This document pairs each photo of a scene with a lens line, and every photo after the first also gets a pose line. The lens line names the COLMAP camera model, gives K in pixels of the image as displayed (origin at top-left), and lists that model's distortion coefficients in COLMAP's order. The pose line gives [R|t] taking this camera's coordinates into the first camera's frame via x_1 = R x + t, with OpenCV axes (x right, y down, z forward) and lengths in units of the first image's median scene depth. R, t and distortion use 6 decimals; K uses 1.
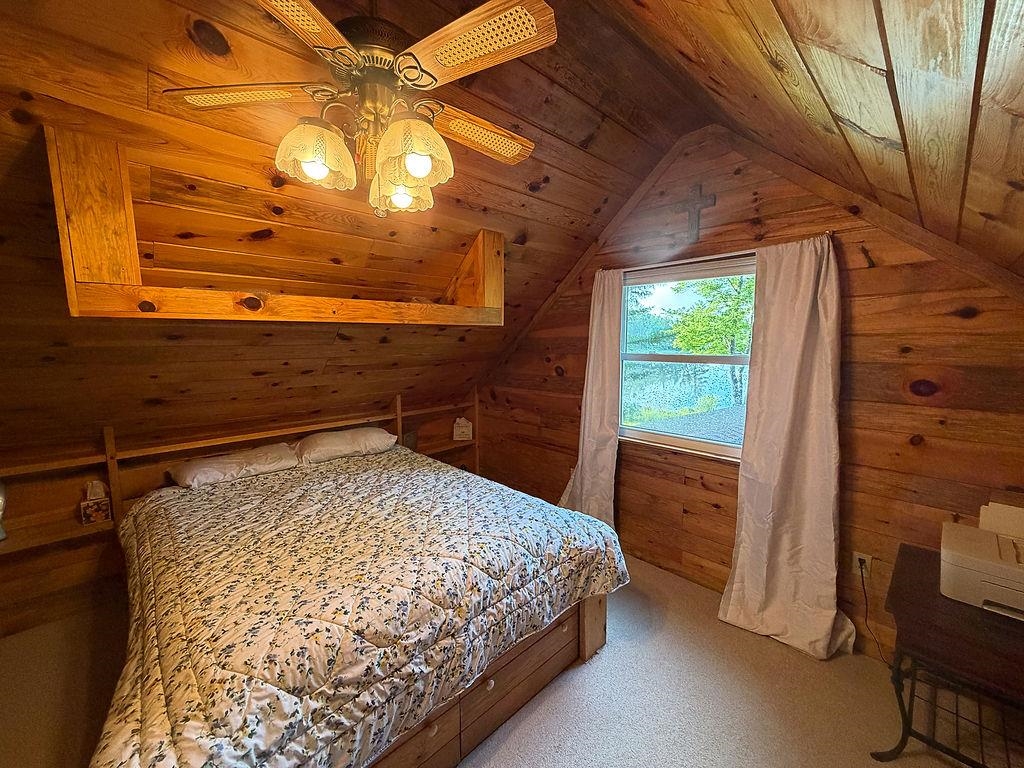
lens RADIAL K [[407.0, 0, 510.7], [0, 407.0, 385.2], [0, 0, 1]] dist [0.003669, -0.000358]
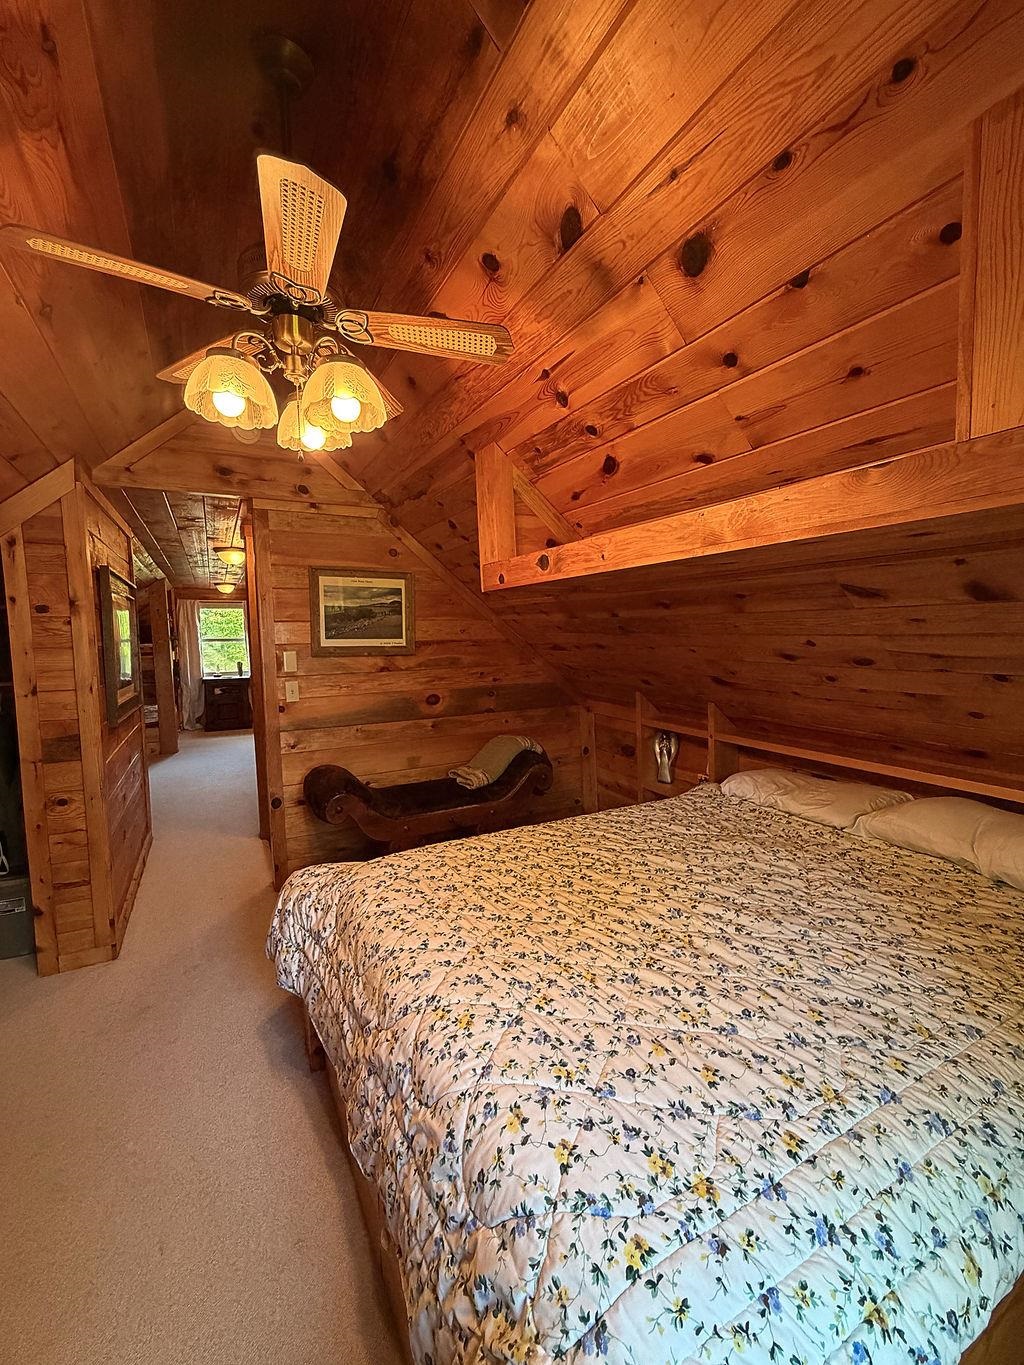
lens RADIAL K [[542.6, 0, 485.1], [0, 542.6, 680.3], [0, 0, 1]] dist [0.003669, -0.000358]
pose [[-0.271468, 0.095224, -0.957725, 0.407159], [-0.092076, 0.987960, 0.124329, -0.067236], [0.958033, 0.121935, -0.259432, 0.945134]]
